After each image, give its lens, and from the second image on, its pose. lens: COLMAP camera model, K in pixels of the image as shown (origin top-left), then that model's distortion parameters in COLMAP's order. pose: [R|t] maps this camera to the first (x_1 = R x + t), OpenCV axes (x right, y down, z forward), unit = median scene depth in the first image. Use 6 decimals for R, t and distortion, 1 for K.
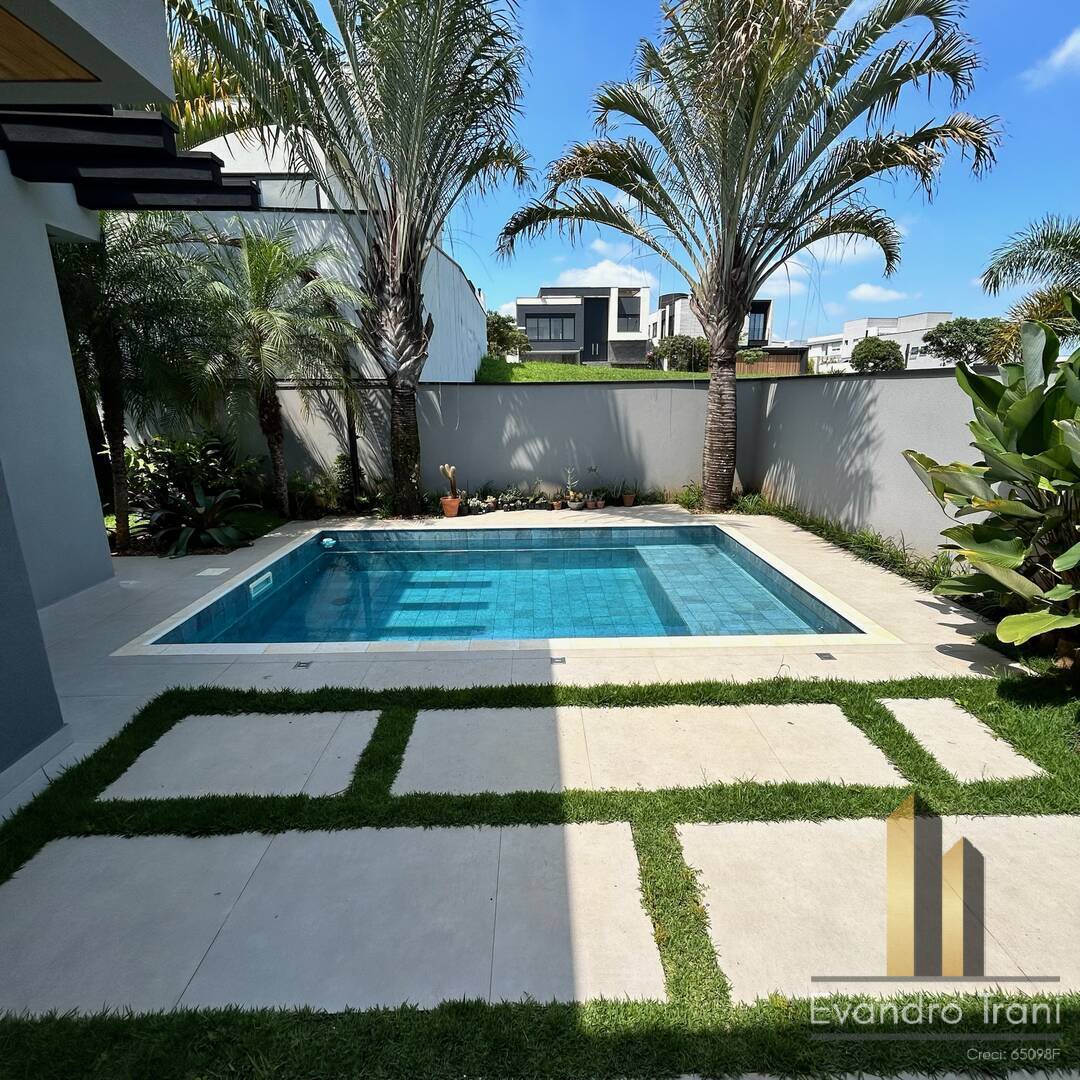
lens RADIAL K [[582.6, 0, 543.7], [0, 582.6, 539.3], [0, 0, 1]] dist [-0.008157, 0.004968]
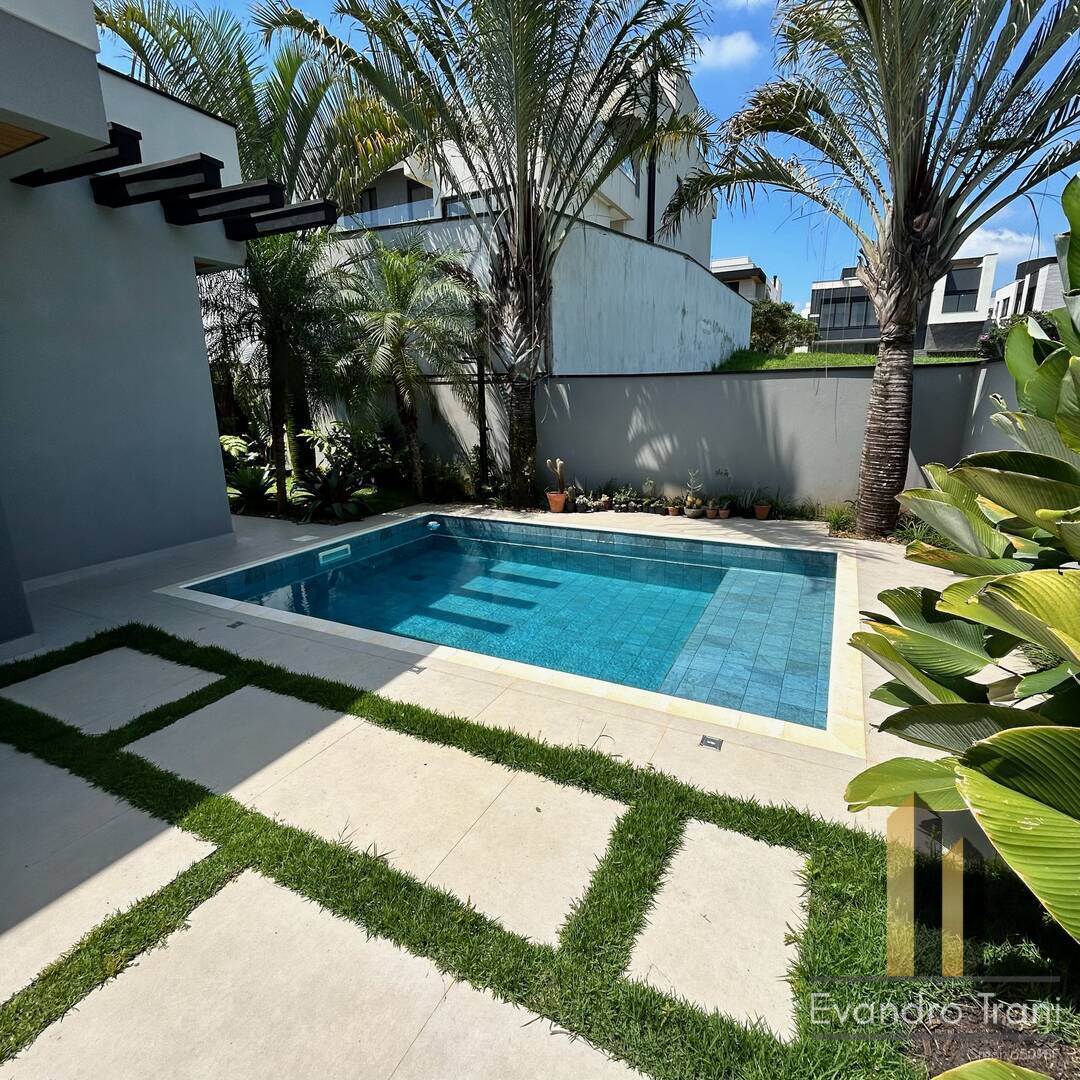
lens RADIAL K [[582.6, 0, 541.2], [0, 582.6, 541.1], [0, 0, 1]] dist [-0.008157, 0.004968]
pose [[0.881800, 0.112819, -0.457931, 0.293173], [-0.108982, 0.993431, 0.034893, -0.023827], [0.458860, 0.019138, 0.888303, 0.126728]]
